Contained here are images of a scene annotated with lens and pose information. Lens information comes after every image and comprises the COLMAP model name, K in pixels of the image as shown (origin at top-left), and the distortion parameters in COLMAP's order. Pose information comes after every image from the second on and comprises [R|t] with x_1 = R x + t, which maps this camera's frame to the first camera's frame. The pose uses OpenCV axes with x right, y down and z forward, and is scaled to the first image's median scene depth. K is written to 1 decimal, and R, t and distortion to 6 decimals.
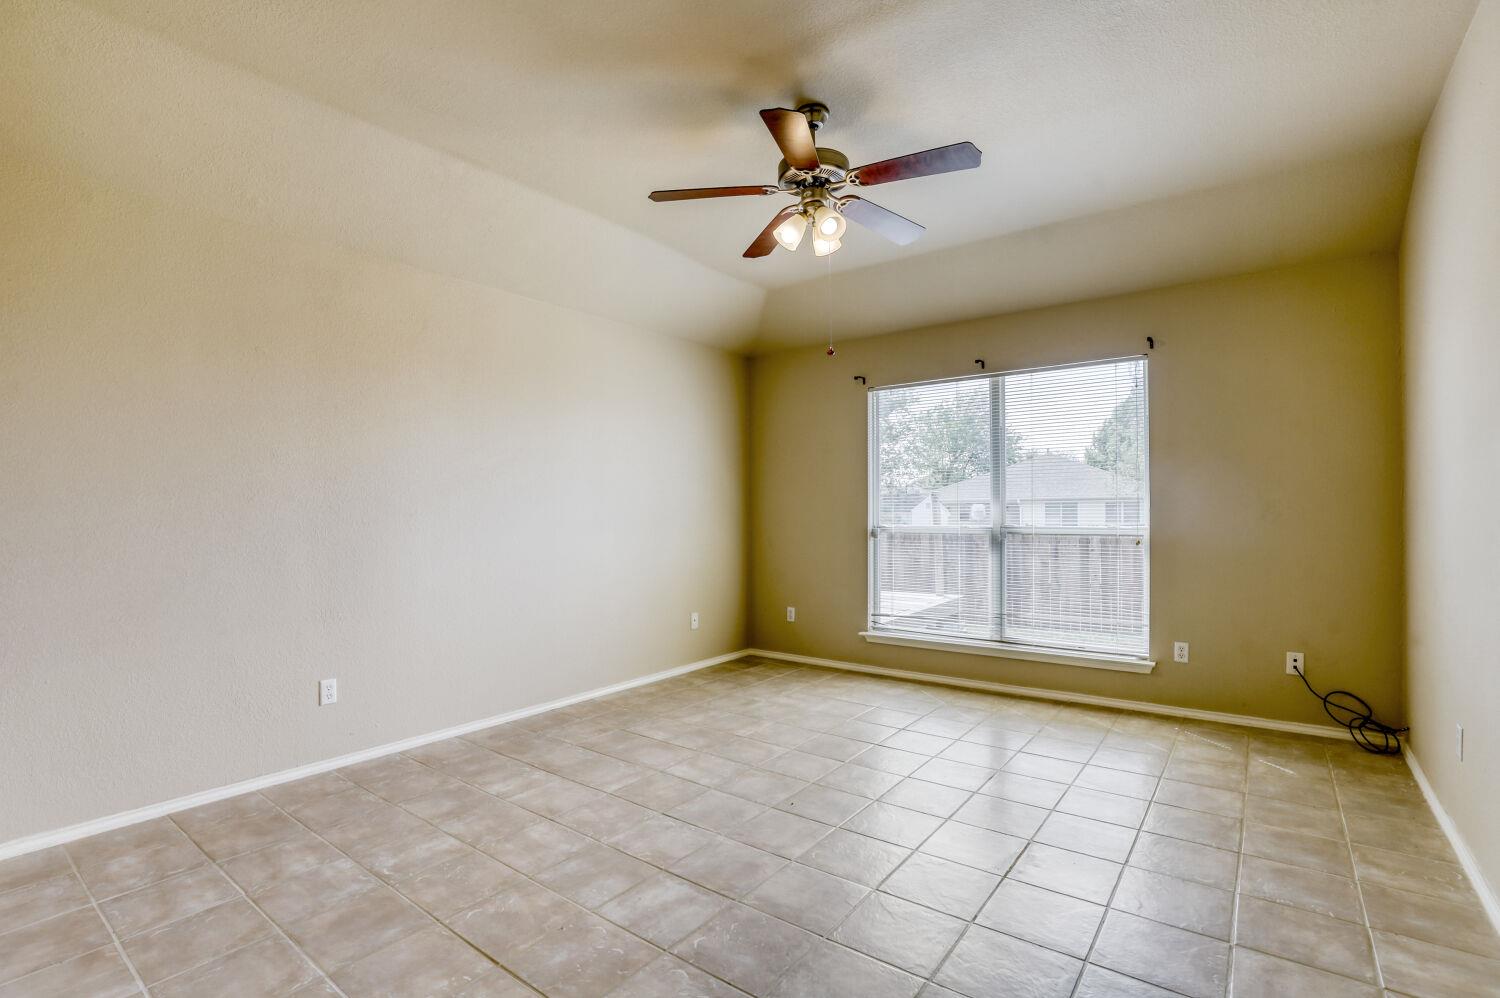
lens RADIAL K [[697.7, 0, 747.1], [0, 697.7, 511.0], [0, 0, 1]] dist [-0.009740, 0.000616]
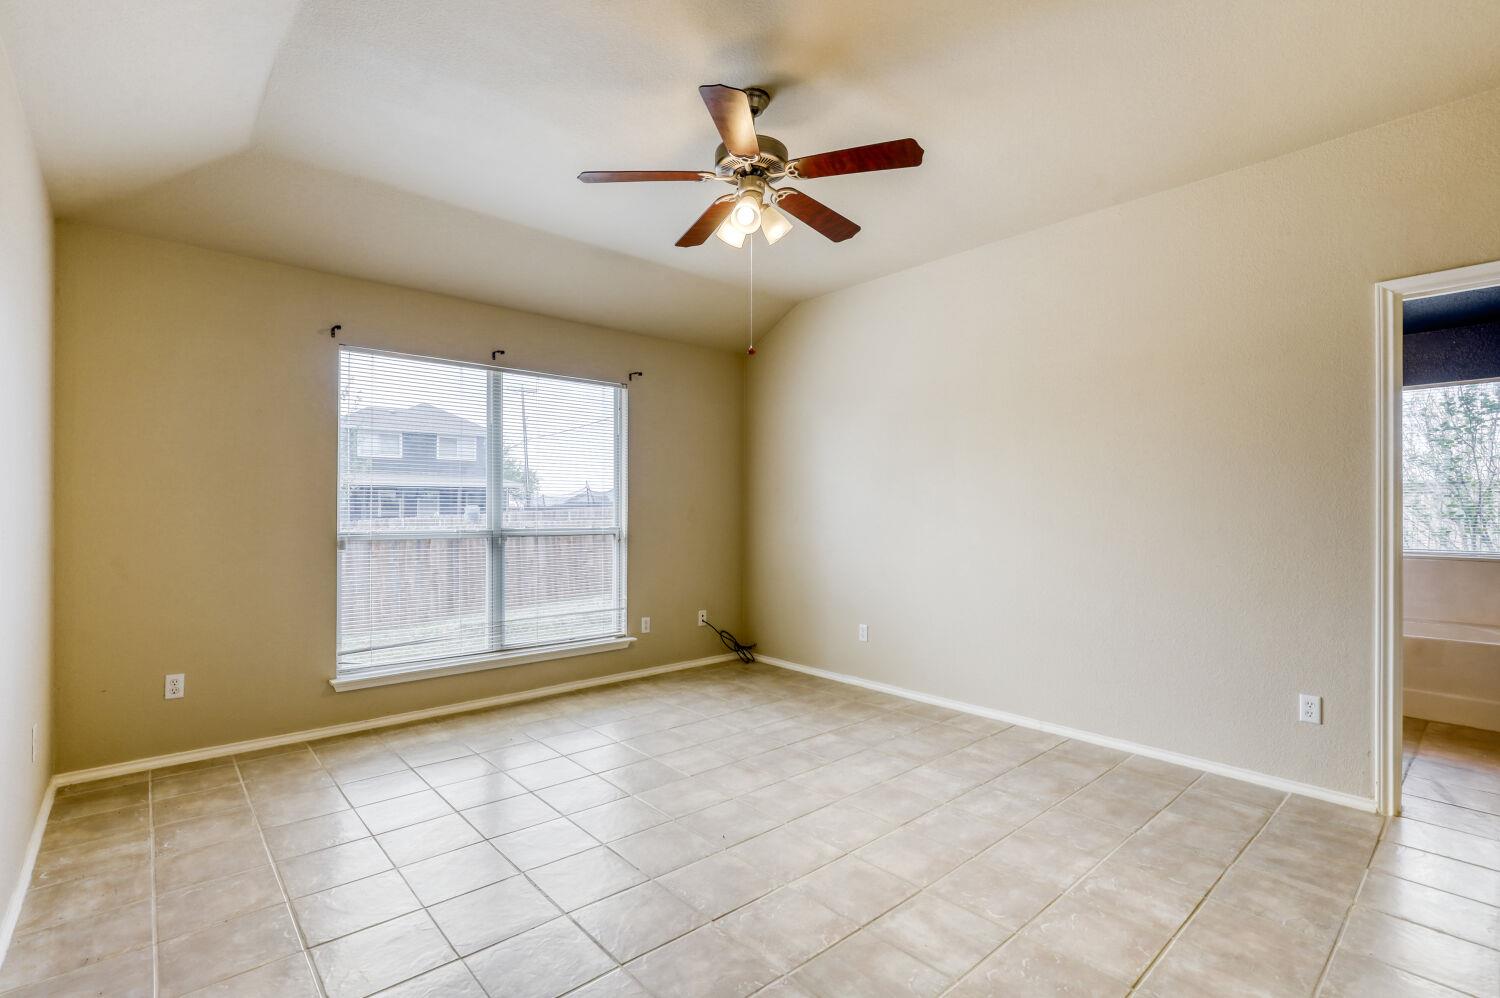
lens RADIAL K [[703.2, 0, 745.7], [0, 703.2, 510.6], [0, 0, 1]] dist [-0.001447, 0.000278]
pose [[0.182457, 0.011295, 0.983149, -0.752524], [-0.005523, 0.999930, -0.010463, 0.009725], [-0.983198, -0.003521, 0.182506, 0.739526]]
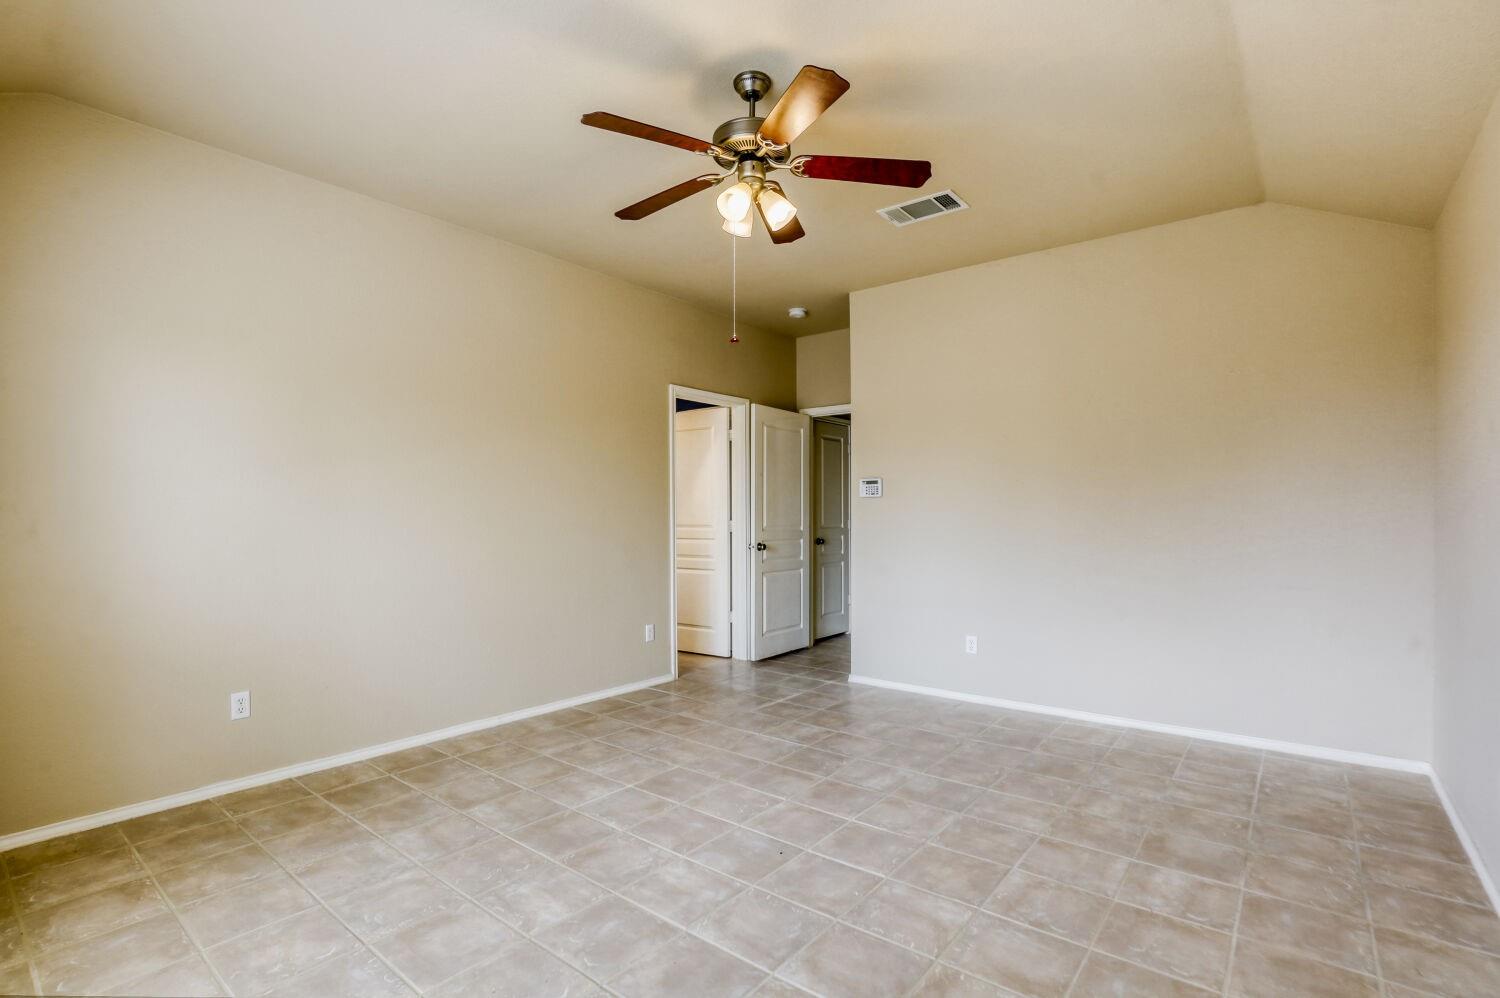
lens RADIAL K [[697.7, 0, 747.1], [0, 697.7, 511.0], [0, 0, 1]] dist [-0.009740, 0.000616]
pose [[-0.999716, 0.010354, 0.021469, 0.076183], [0.010293, 0.999943, -0.002948, 0.000531], [-0.021498, -0.002726, -0.999765, 1.703663]]
